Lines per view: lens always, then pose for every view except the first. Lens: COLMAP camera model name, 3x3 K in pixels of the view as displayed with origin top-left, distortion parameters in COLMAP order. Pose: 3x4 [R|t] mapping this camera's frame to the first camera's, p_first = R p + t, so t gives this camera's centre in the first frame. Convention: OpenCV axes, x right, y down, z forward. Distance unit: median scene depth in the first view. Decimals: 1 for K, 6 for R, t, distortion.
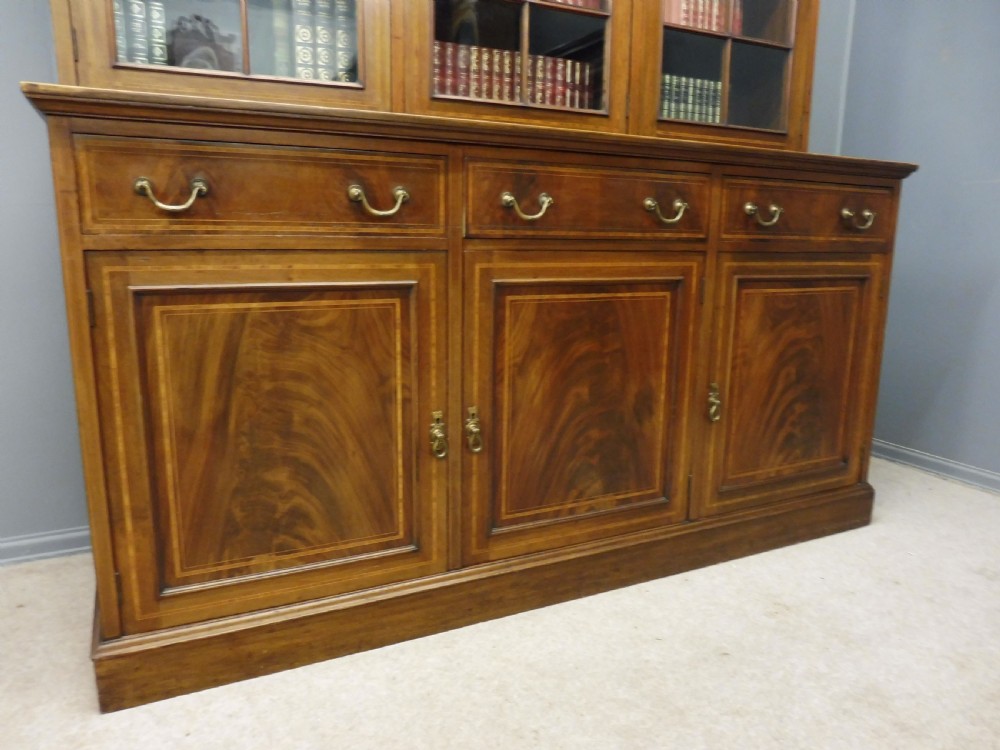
lens RADIAL K [[727.7, 0, 502.3], [0, 727.7, 378.9], [0, 0, 1]] dist [-0.036544, -0.001243]
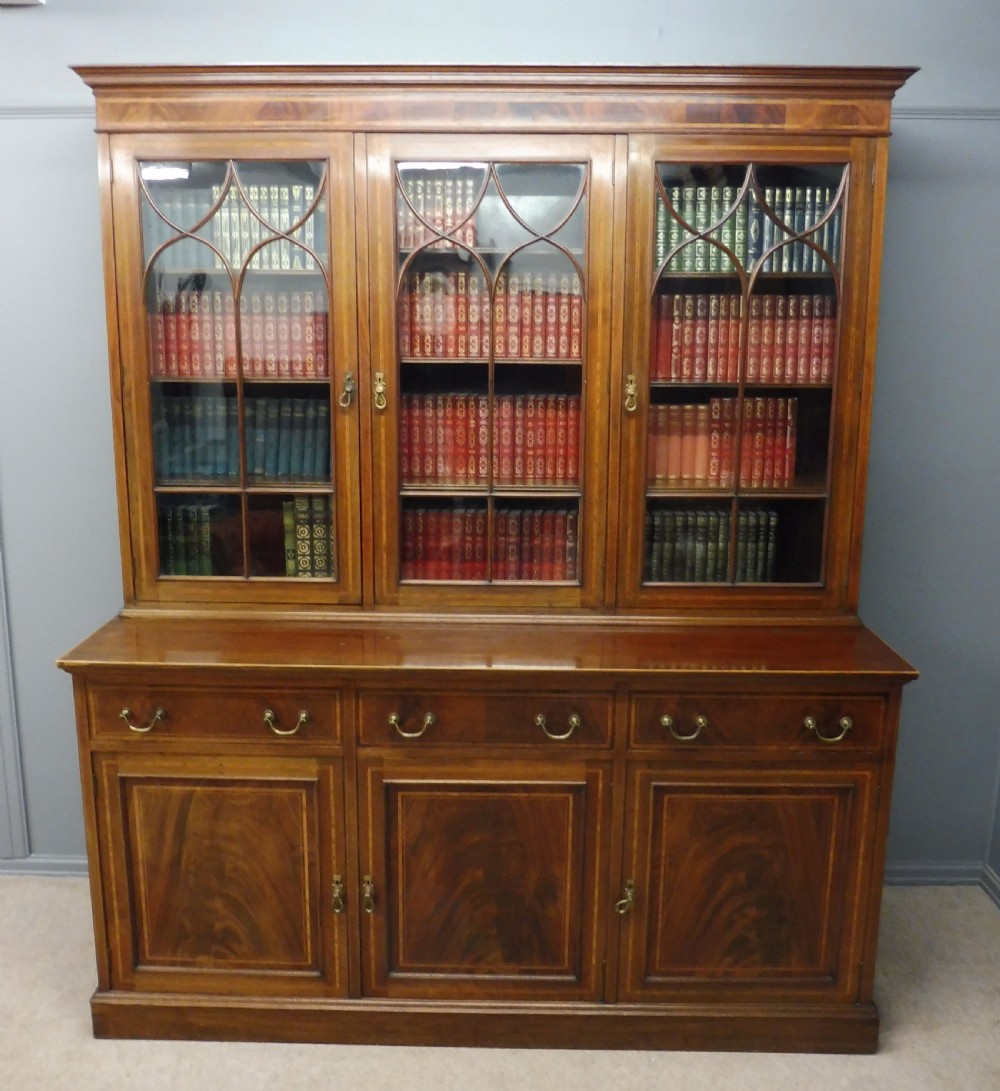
lens RADIAL K [[967.3, 0, 501.8], [0, 967.3, 487.1], [0, 0, 1]] dist [-0.018241, -0.057158]
pose [[0.887132, 0.073273, -0.455661, 0.859136], [-0.086809, 0.996186, -0.008816, -0.624818], [0.453277, 0.047376, 0.890110, -0.366882]]
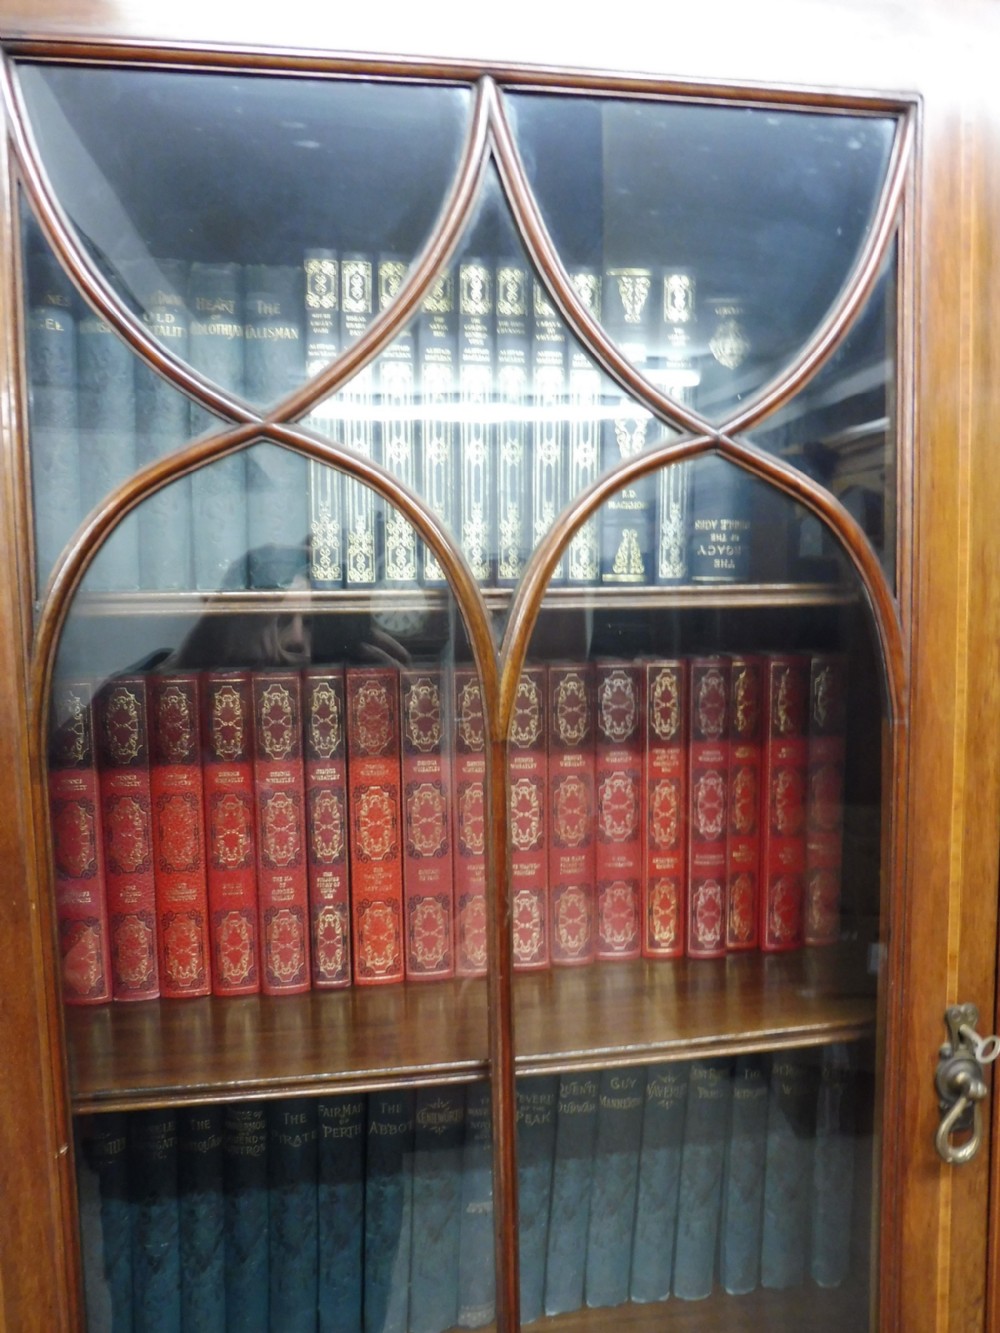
lens RADIAL K [[966.4, 0, 500.0], [0, 966.4, 666.5], [0, 0, 1]] dist [-0.062544, 0.032522]
pose [[0.953027, -0.006789, -0.302809, -0.244960], [-0.031277, 0.992198, -0.120684, -0.909705], [0.301266, 0.124486, 0.945379, 0.573150]]
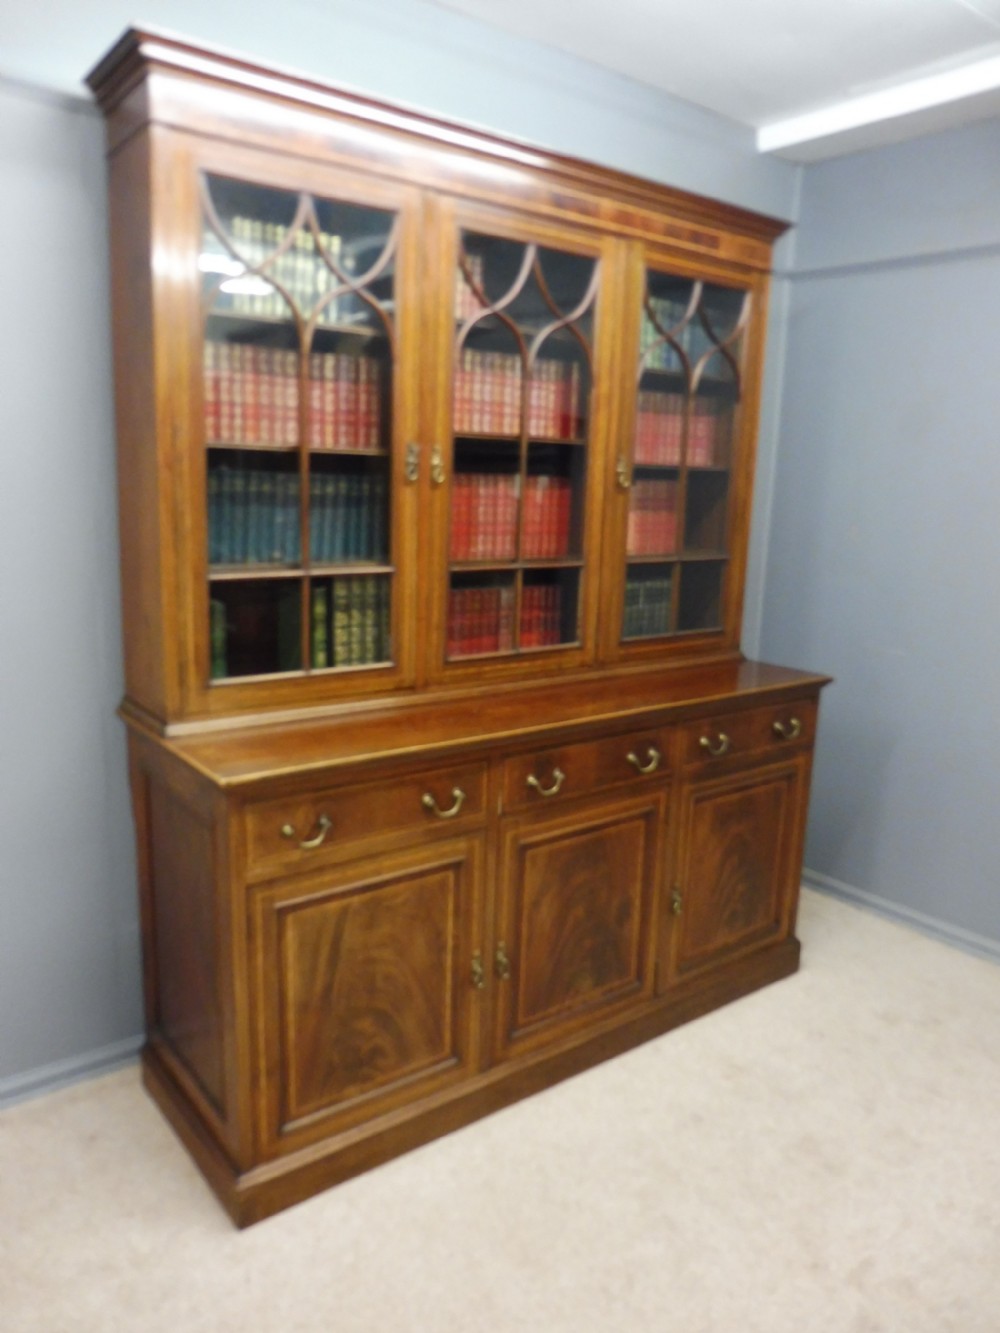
lens RADIAL K [[963.1, 0, 496.5], [0, 963.1, 669.7], [0, 0, 1]] dist [-0.038753, -0.008310]
pose [[0.982028, -0.019020, 0.187776, -0.352552], [0.017705, 0.999806, 0.008675, -0.445287], [-0.187904, -0.005194, 0.982174, -0.603175]]
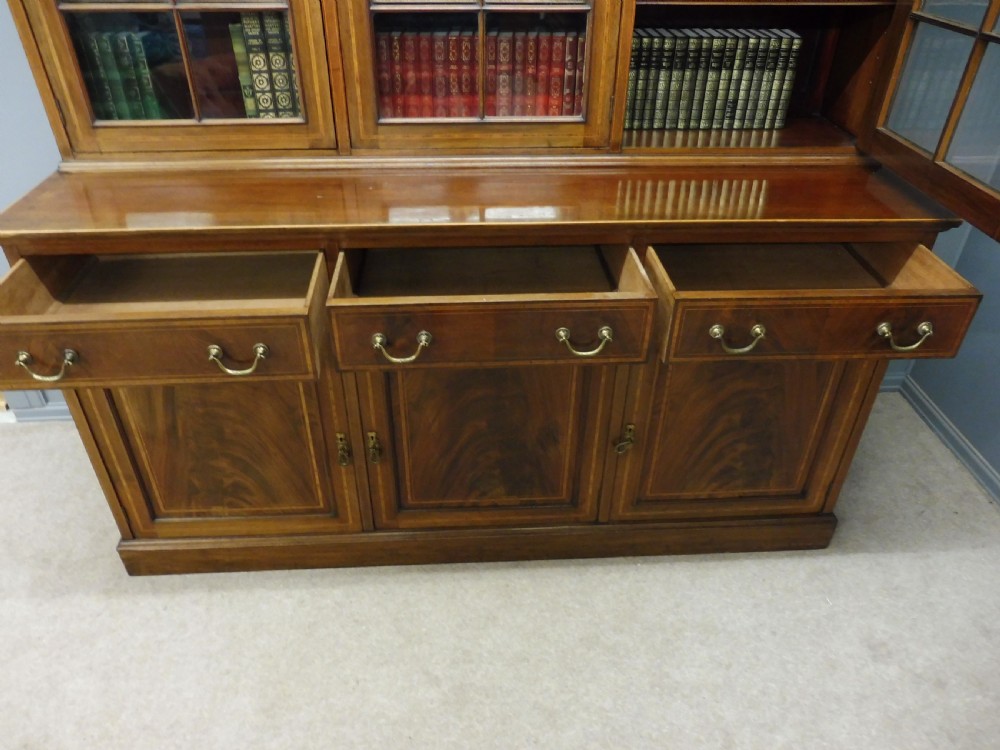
lens RADIAL K [[727.7, 0, 502.3], [0, 727.7, 378.9], [0, 0, 1]] dist [-0.036544, -0.001243]
pose [[0.919375, 0.223946, -0.323416, 0.542100], [-0.076510, 0.908236, 0.411404, -0.567094], [0.385870, -0.353490, 0.852144, 0.086624]]
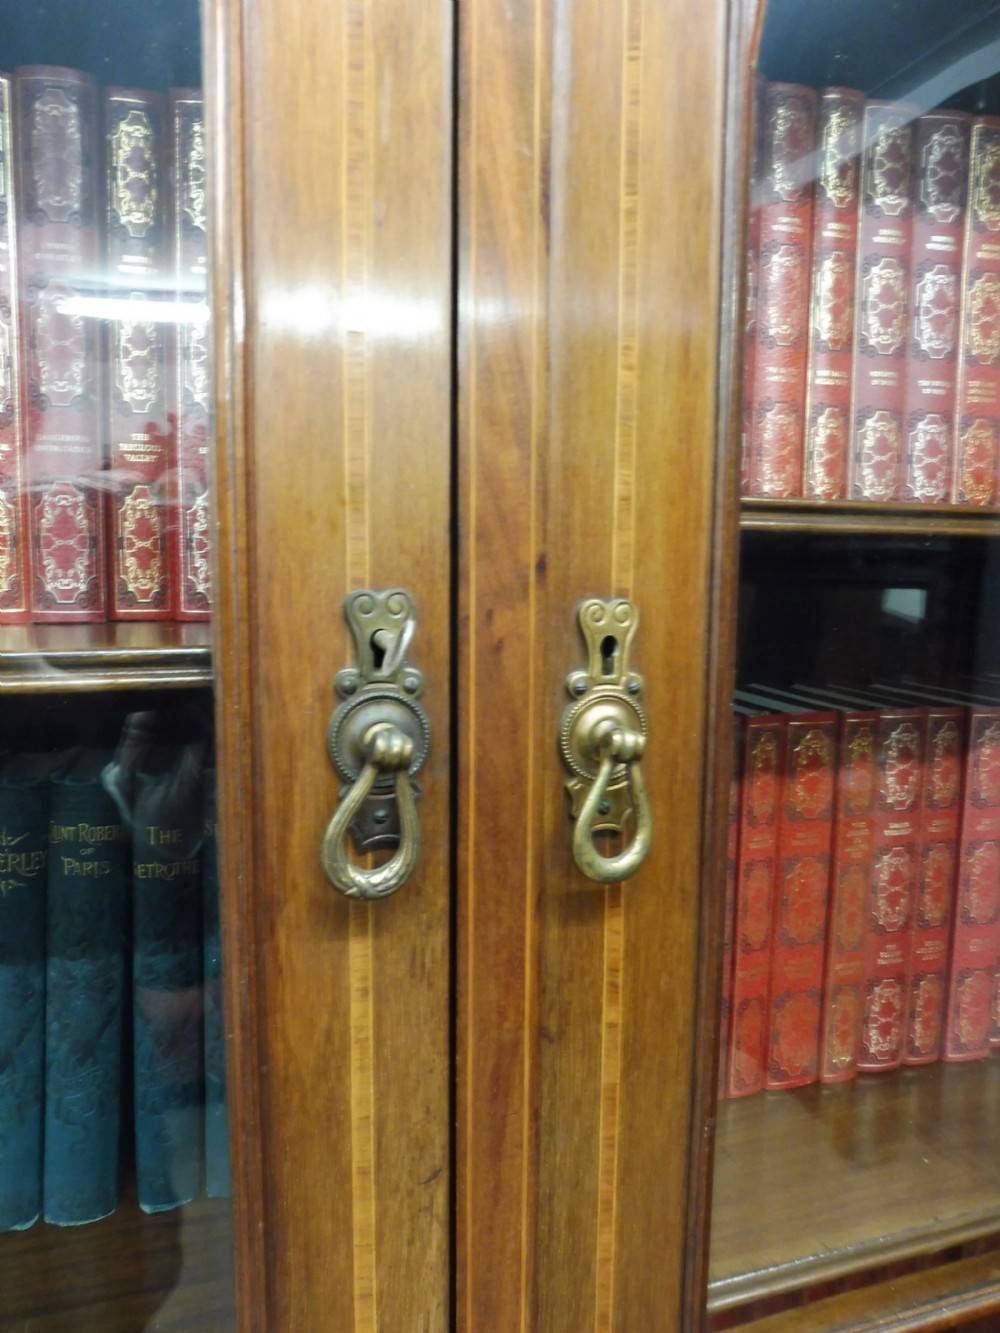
lens RADIAL K [[966.4, 0, 500.0], [0, 966.4, 666.5], [0, 0, 1]] dist [-0.062544, 0.032522]
pose [[0.991520, 0.009769, -0.129585, -0.129208], [-0.021632, 0.995665, -0.090462, -0.787611], [0.128140, 0.092498, 0.987433, 0.833637]]
